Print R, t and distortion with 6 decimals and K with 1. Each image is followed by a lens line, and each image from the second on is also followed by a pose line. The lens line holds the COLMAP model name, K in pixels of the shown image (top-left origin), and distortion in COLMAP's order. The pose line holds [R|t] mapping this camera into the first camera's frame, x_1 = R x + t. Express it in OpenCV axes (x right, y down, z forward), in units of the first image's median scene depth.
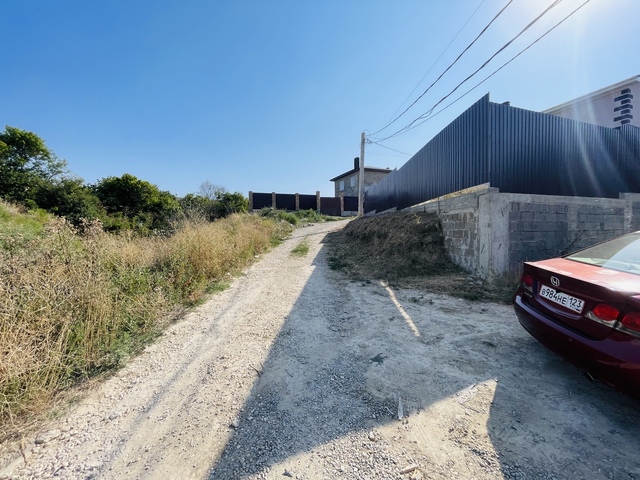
lens RADIAL K [[257.6, 0, 320.0], [0, 257.6, 240.0], [0, 0, 1]] dist [-0.000019, -0.000004]
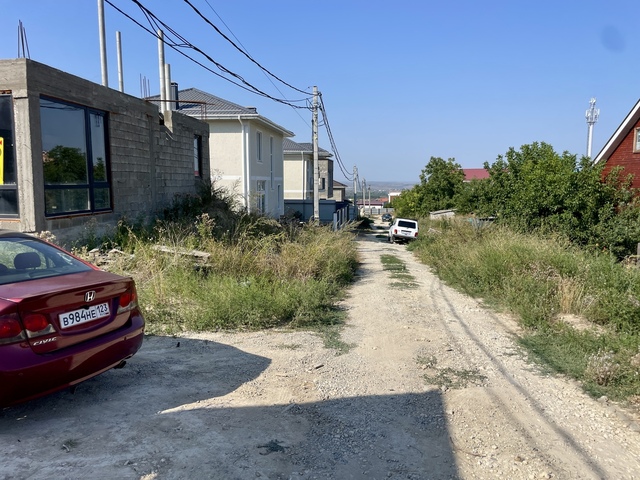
lens RADIAL K [[471.1, 0, 320.0], [0, 471.1, 240.0], [0, 0, 1]] dist [0.000722, 0.000328]
pose [[-0.994353, 0.024454, 0.103265, -0.011919], [0.039049, 0.989129, 0.141774, -0.197524], [-0.098676, 0.145006, -0.984498, 2.239086]]
